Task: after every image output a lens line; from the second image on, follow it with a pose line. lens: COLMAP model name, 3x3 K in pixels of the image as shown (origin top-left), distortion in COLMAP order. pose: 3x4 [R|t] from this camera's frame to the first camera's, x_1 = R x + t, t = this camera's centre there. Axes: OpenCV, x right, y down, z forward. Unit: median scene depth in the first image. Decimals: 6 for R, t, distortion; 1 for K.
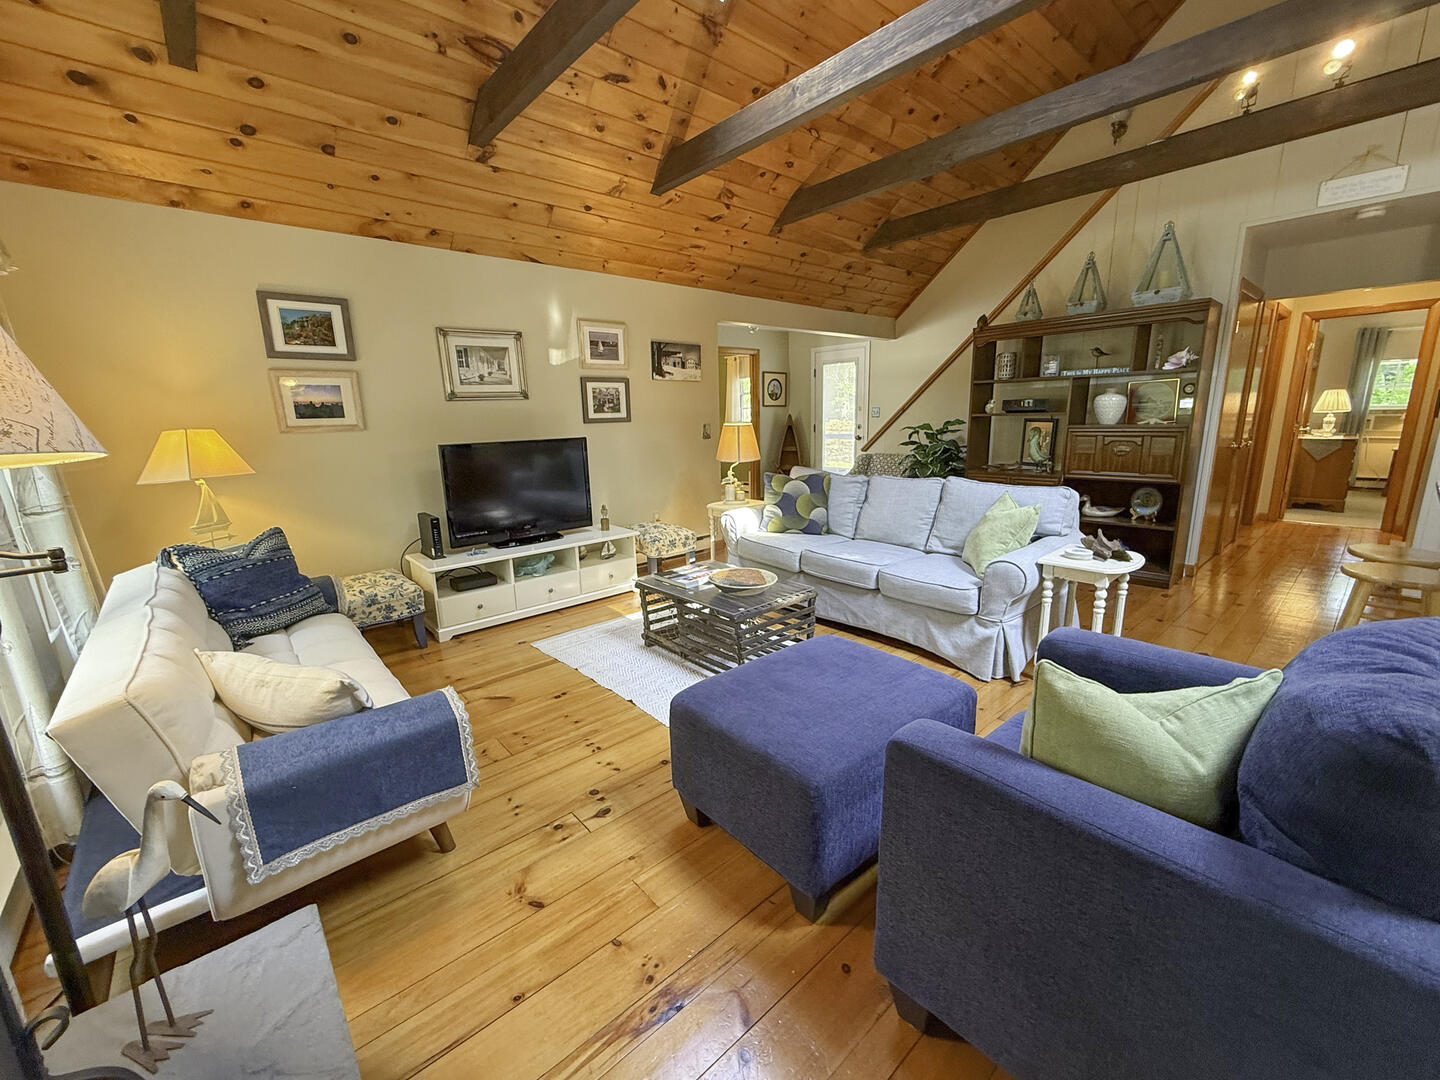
lens RADIAL K [[595.8, 0, 701.2], [0, 595.8, 546.8], [0, 0, 1]] dist [0.000209, -0.000543]
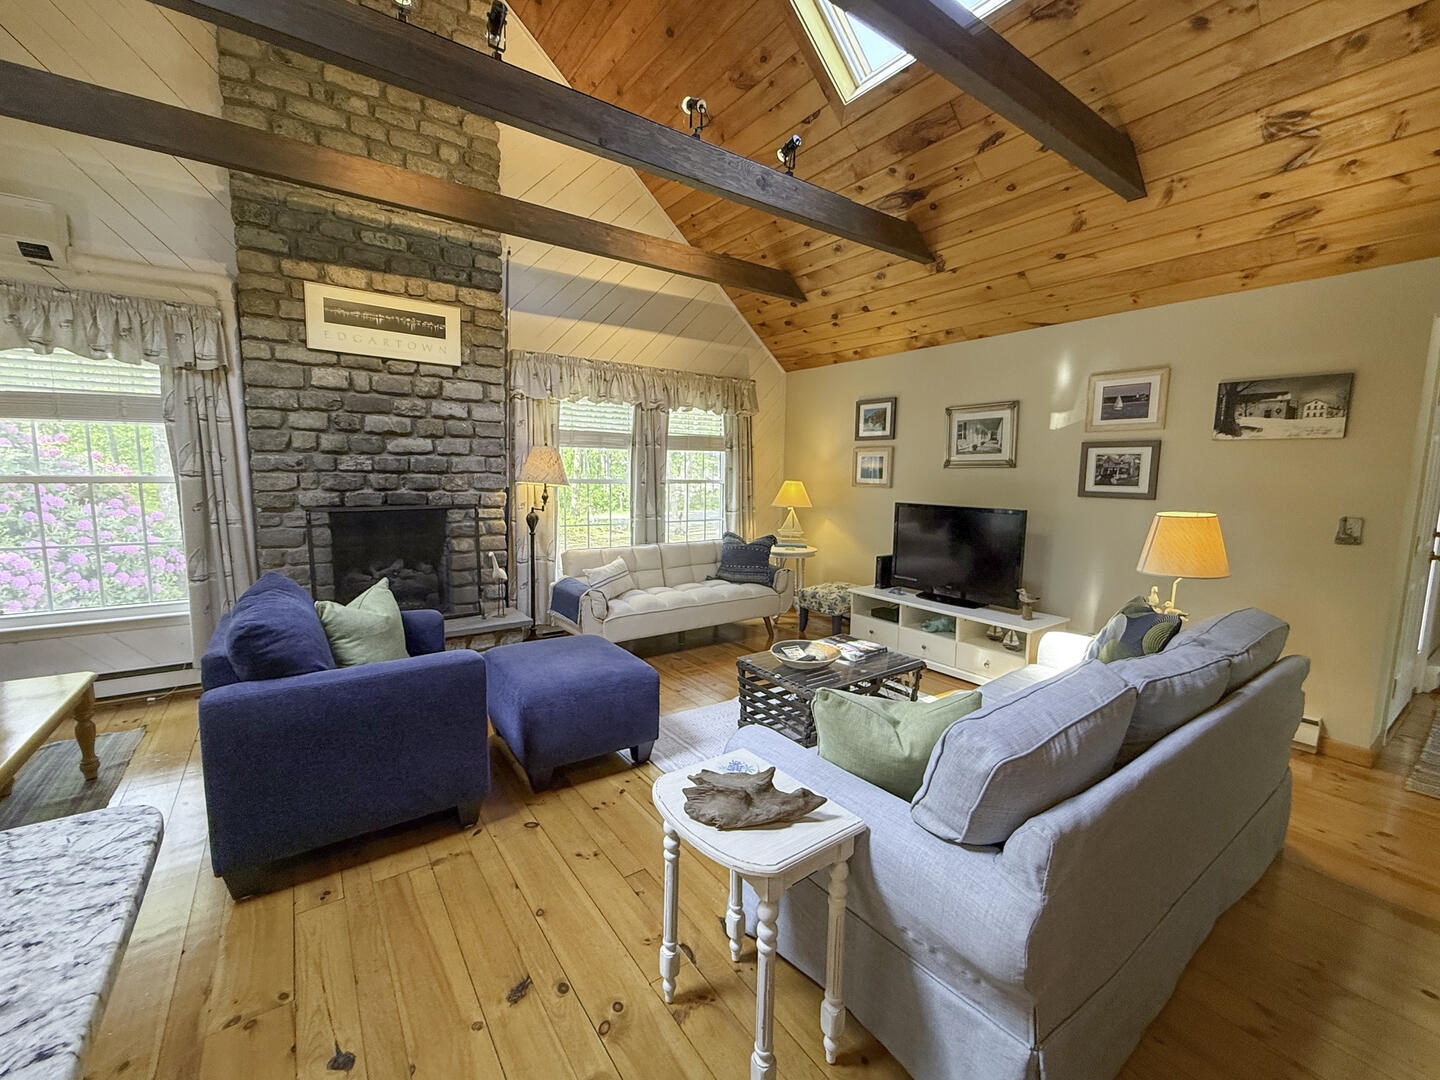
lens RADIAL K [[602.0, 0, 723.0], [0, 602.0, 544.3], [0, 0, 1]] dist [0.000042, -0.000022]
pose [[-0.098026, 0.144870, -0.984583, 0.760191], [-0.231020, 0.959009, 0.164108, -0.183101], [0.967998, 0.243545, -0.060540, 0.645236]]
